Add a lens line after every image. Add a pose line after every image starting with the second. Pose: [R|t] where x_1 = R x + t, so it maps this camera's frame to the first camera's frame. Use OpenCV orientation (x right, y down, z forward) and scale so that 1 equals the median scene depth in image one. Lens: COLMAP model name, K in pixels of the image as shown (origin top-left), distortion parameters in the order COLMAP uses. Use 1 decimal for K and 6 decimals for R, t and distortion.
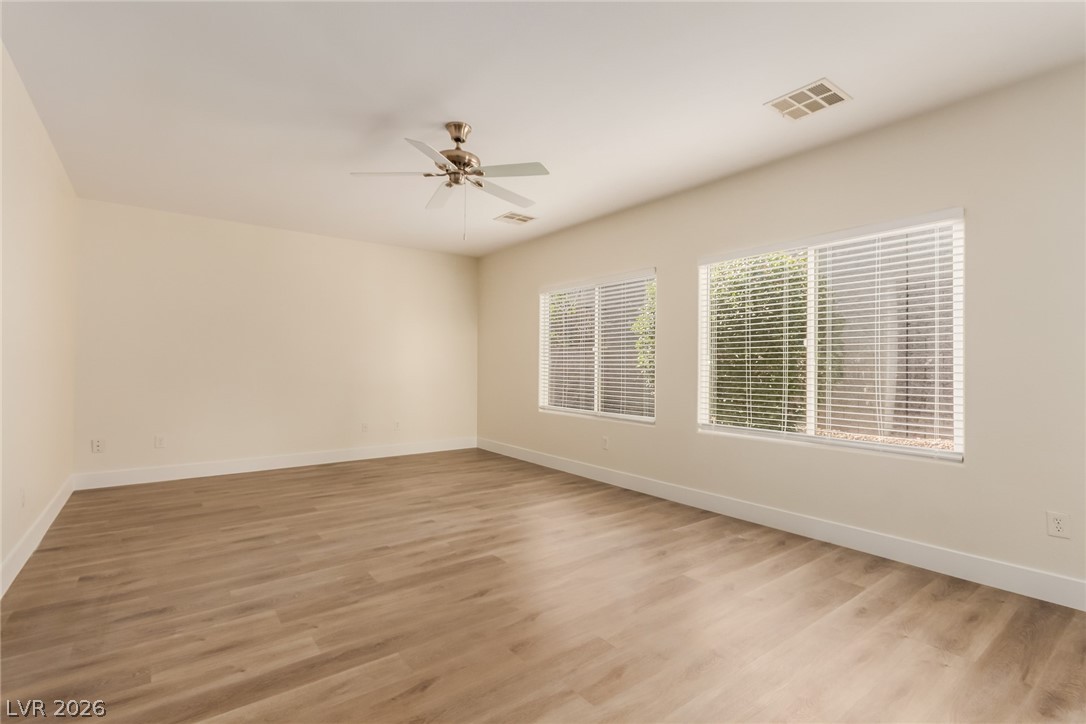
lens RADIAL K [[512.2, 0, 549.6], [0, 512.2, 364.8], [0, 0, 1]] dist [0.003492, 0.000126]
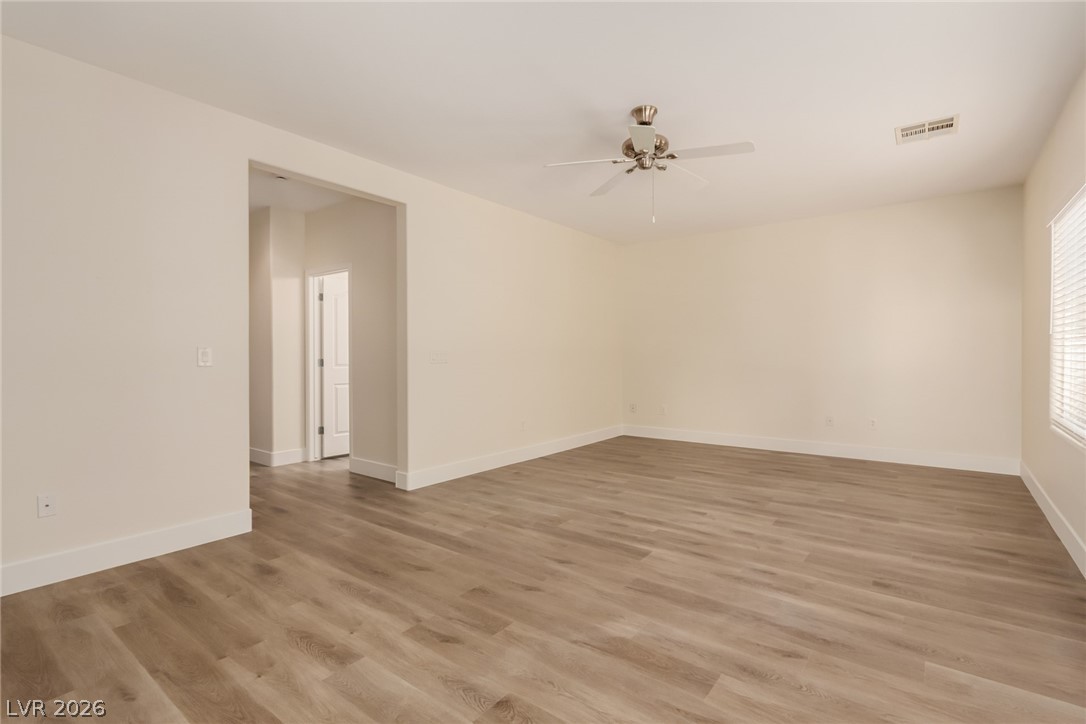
lens RADIAL K [[503.7, 0, 548.0], [0, 503.7, 358.7], [0, 0, 1]] dist [0.000996, 0.000185]
pose [[0.253541, -0.001556, -0.967323, 0.761432], [0.011900, 0.999928, 0.001511, 0.010279], [0.967251, -0.011894, 0.253541, 0.595717]]
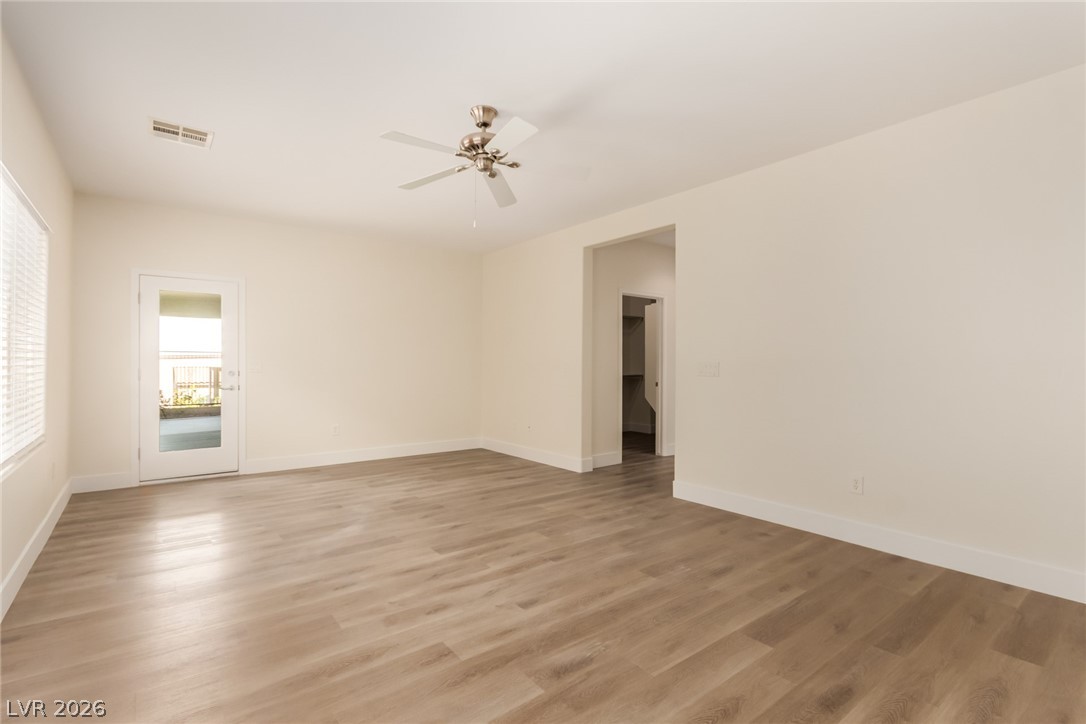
lens RADIAL K [[505.8, 0, 555.2], [0, 505.8, 359.0], [0, 0, 1]] dist [0.000080, -0.000406]
pose [[-0.999613, -0.014977, -0.023447, -0.310780], [-0.014563, 0.999737, -0.017740, 0.006716], [0.023706, -0.017392, -0.999568, 2.039460]]
